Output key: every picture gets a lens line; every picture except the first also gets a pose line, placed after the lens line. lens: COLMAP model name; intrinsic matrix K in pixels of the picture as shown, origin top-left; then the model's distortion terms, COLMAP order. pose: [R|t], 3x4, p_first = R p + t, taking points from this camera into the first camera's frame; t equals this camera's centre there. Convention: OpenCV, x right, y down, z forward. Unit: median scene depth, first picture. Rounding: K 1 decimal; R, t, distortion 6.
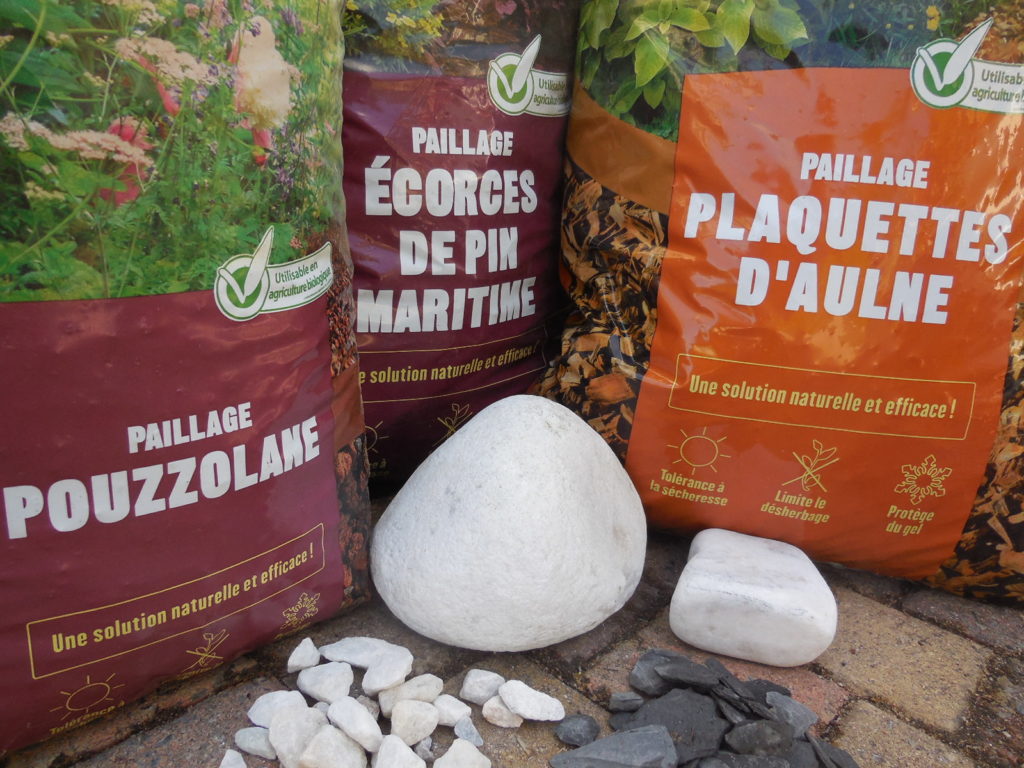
lens RADIAL K [[756.4, 0, 510.0], [0, 756.4, 381.0], [0, 0, 1]] dist [0.005271, -0.014717]
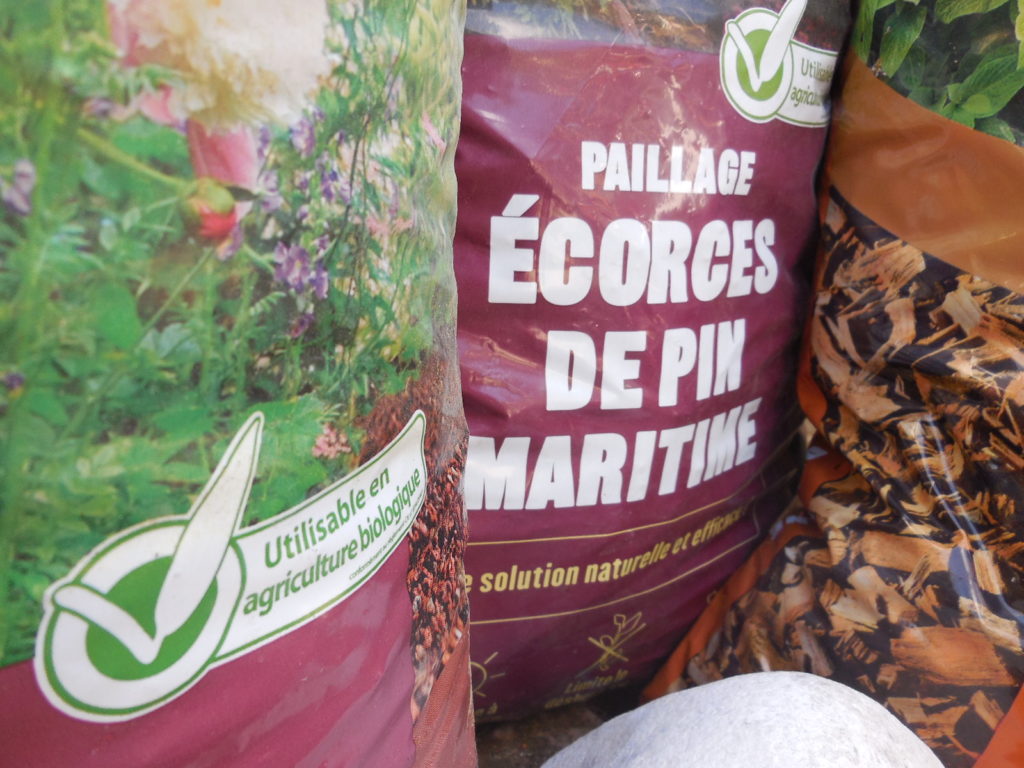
lens RADIAL K [[756.4, 0, 512.8], [0, 756.4, 386.5], [0, 0, 1]] dist [0.005271, -0.014717]
pose [[0.993858, 0.037945, -0.103959, -0.112774], [-0.040526, 0.998918, -0.022834, -0.145225], [0.102980, 0.026907, 0.994319, 0.458025]]
